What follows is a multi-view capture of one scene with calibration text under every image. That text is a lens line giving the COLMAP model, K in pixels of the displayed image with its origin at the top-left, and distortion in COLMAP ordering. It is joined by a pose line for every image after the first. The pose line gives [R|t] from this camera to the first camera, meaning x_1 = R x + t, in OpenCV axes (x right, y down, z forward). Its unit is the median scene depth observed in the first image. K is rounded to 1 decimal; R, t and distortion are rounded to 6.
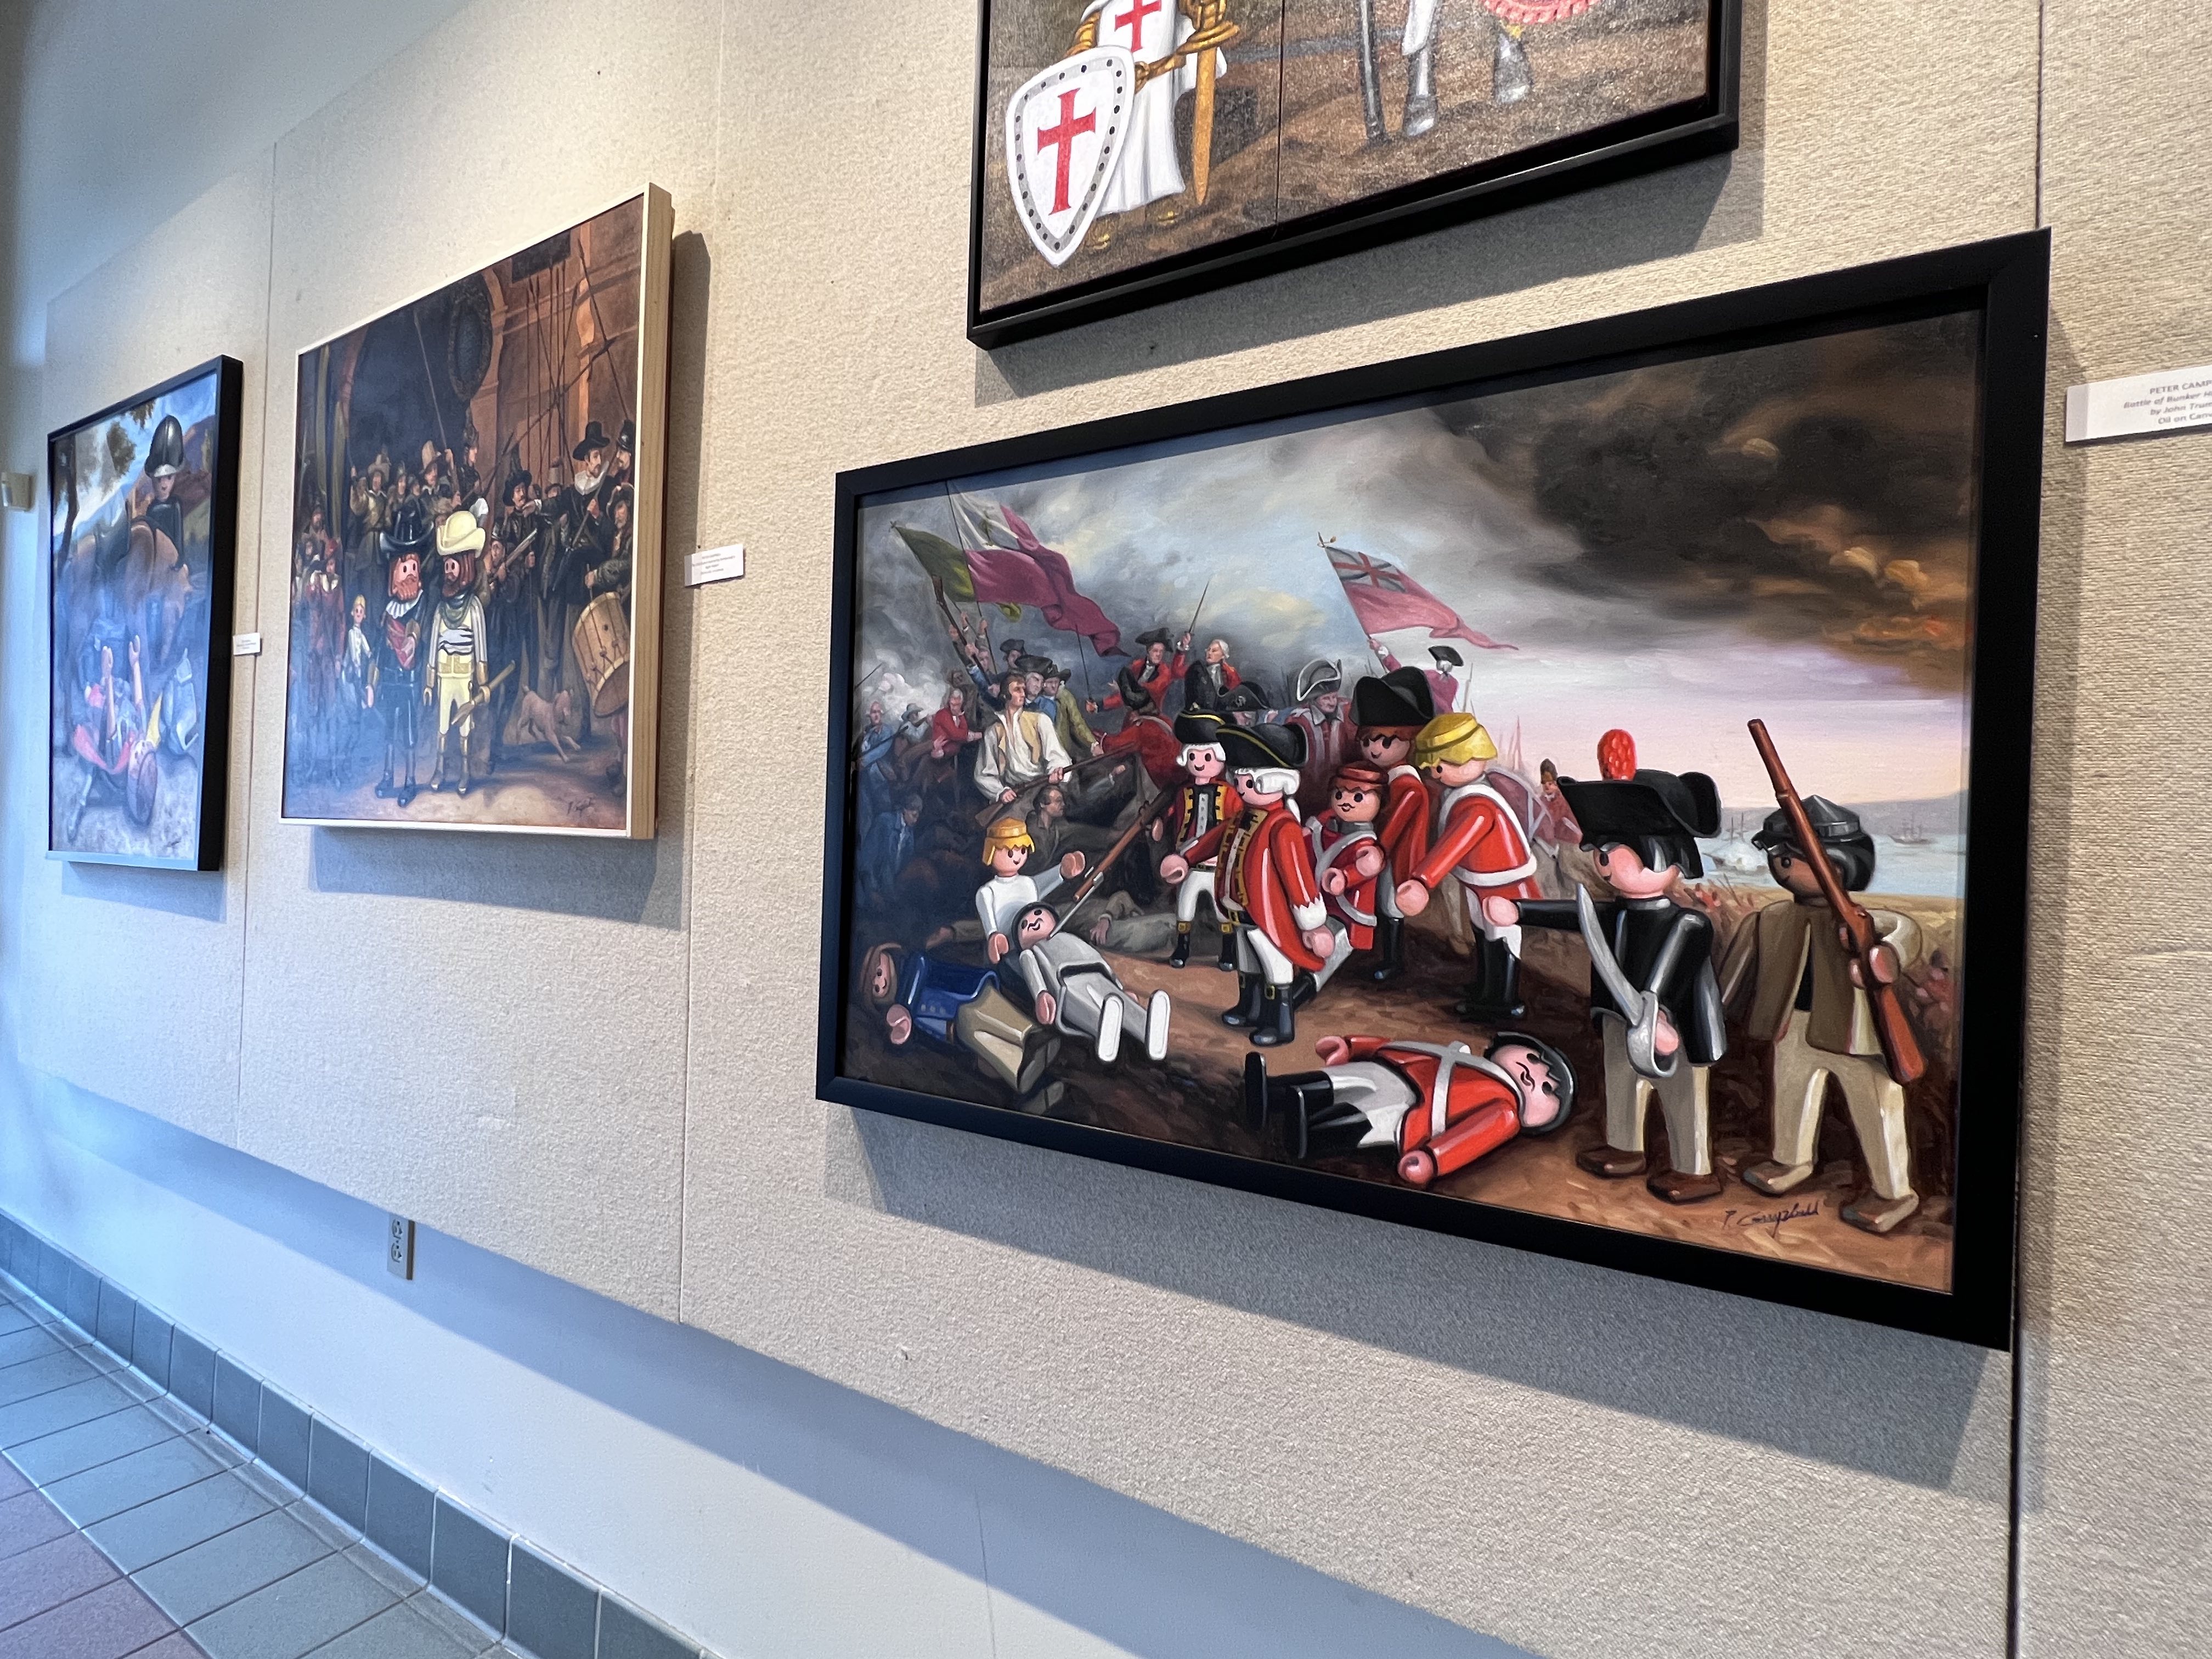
lens RADIAL K [[1034.4, 0, 1100.4], [0, 1034.4, 843.8], [0, 0, 1]] dist [0.000379, 0.000670]
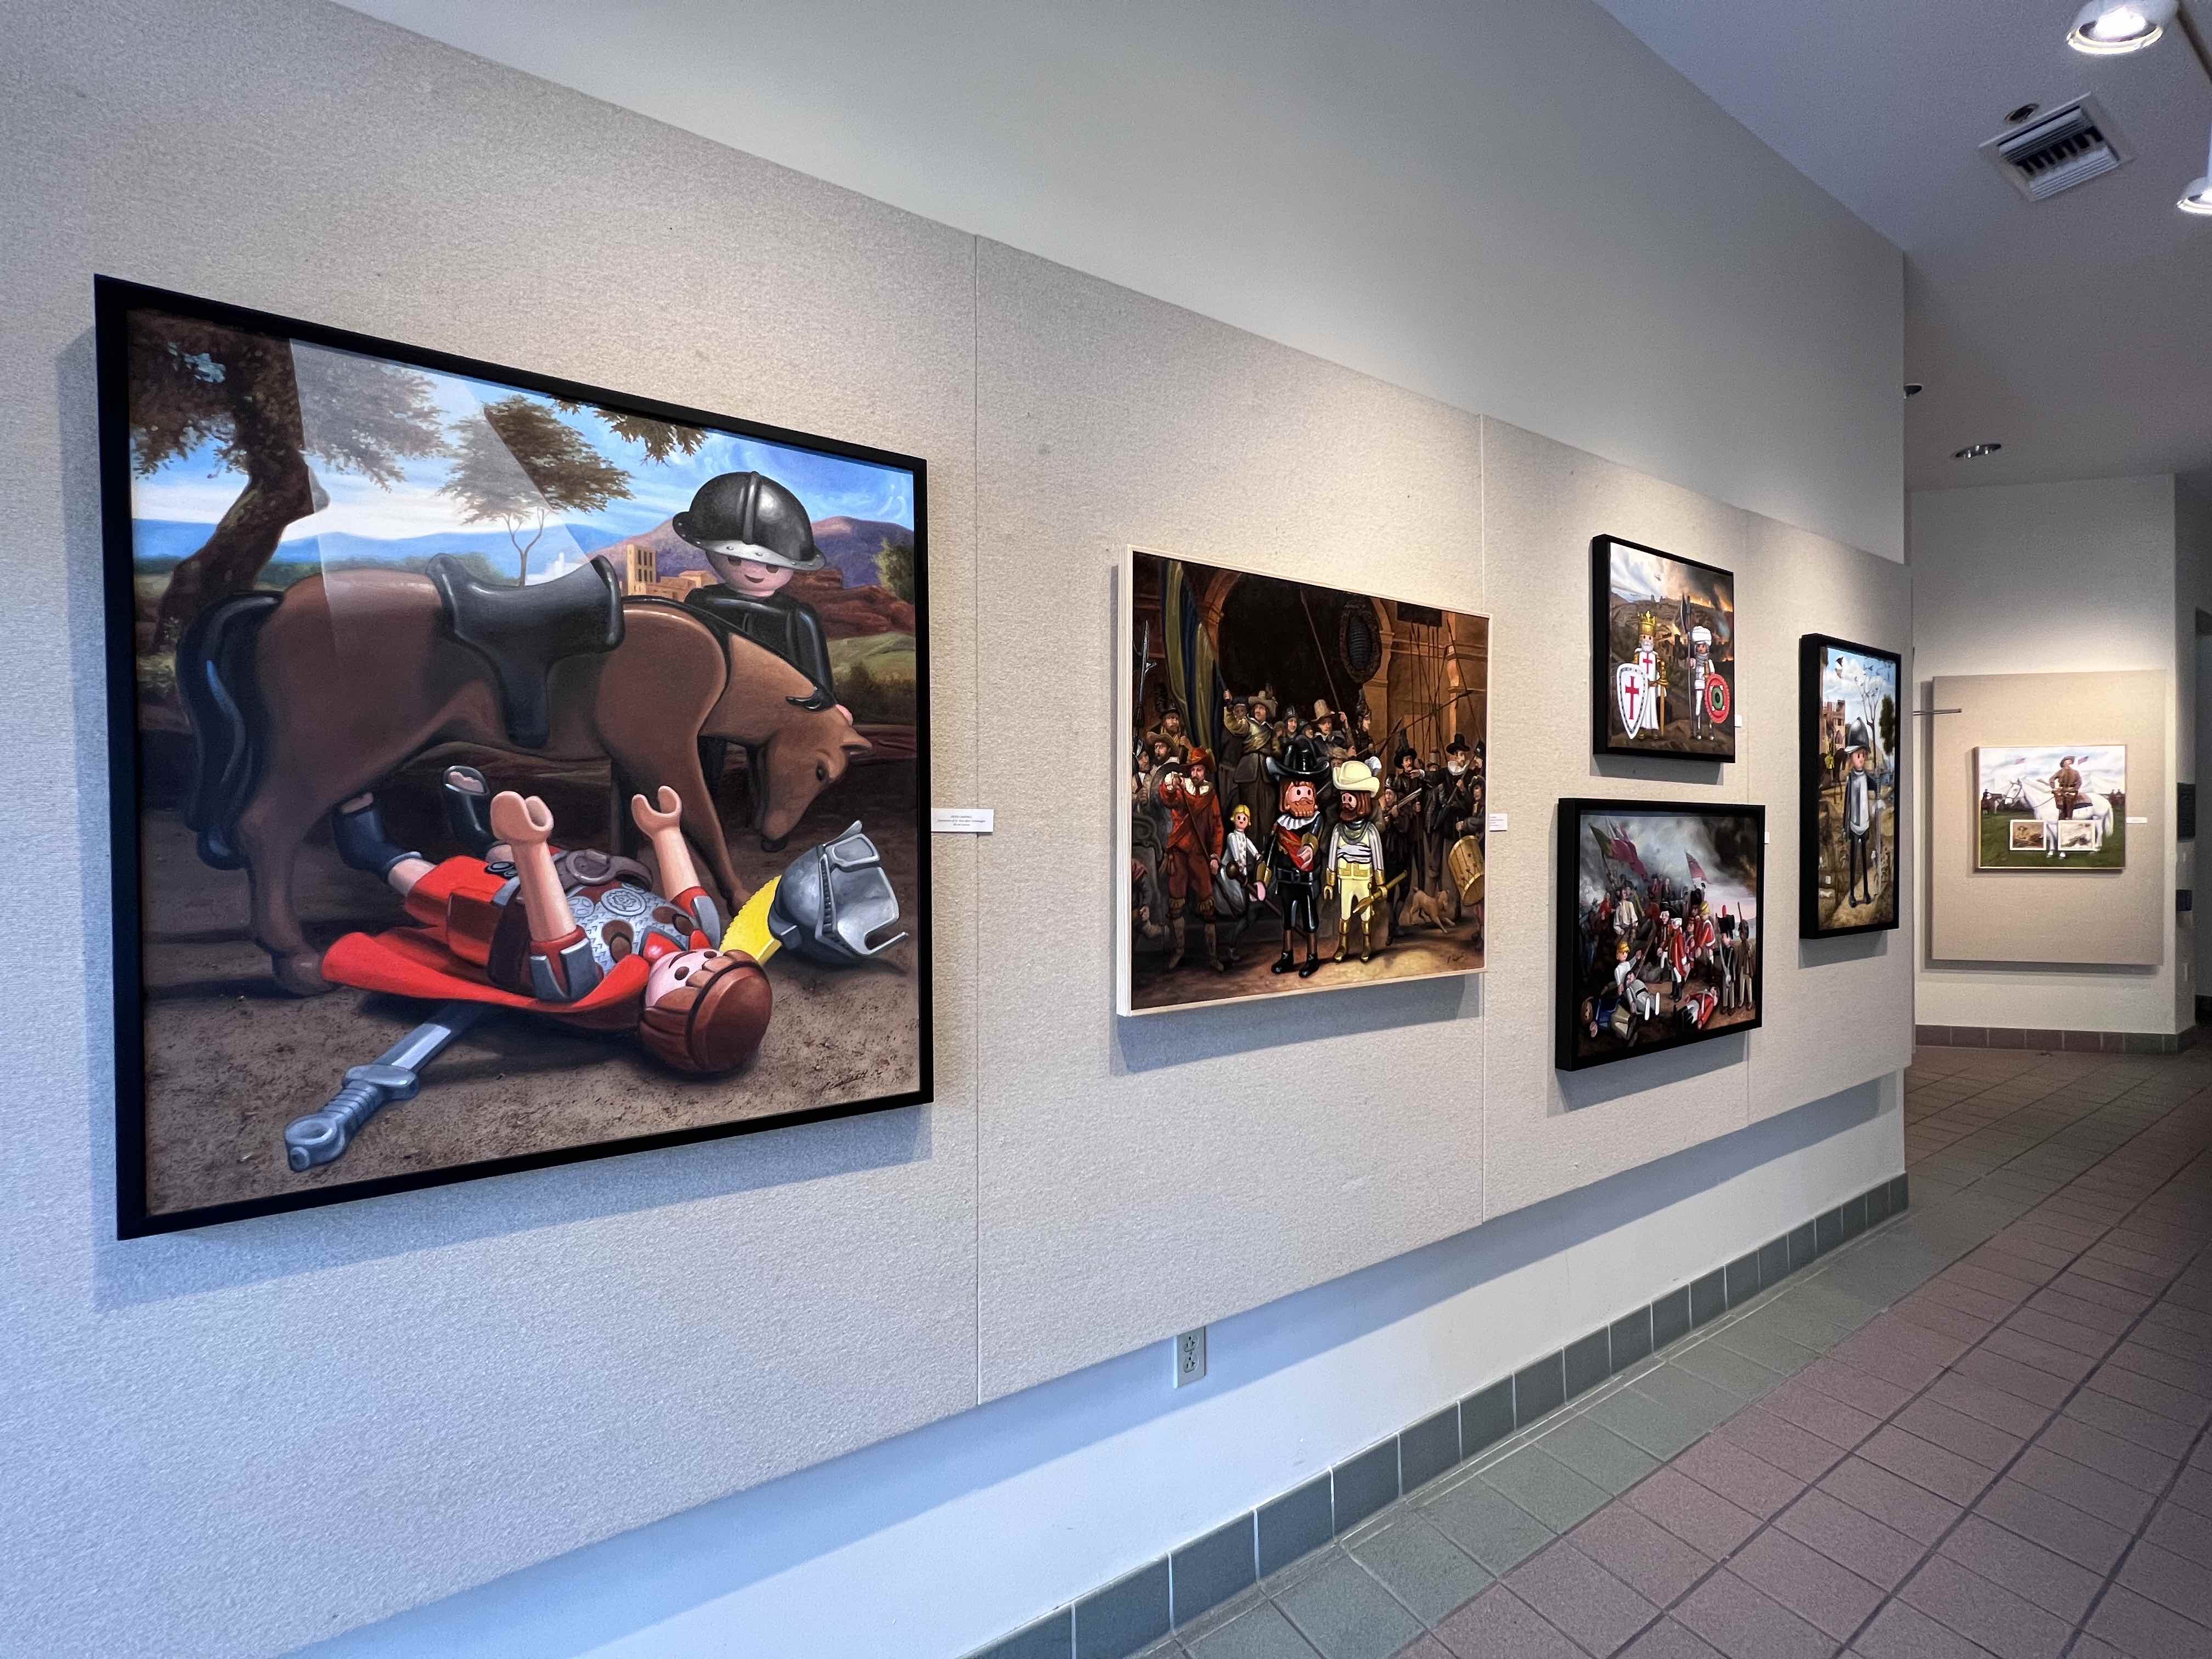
lens RADIAL K [[890.7, 0, 1102.4], [0, 890.7, 826.4], [0, 0, 1]] dist [-0.002799, 0.000276]
pose [[0.481806, -0.034288, 0.875607, -1.967581], [0.009423, 0.999379, 0.033950, -0.295361], [-0.876227, -0.008106, 0.481830, 0.766547]]
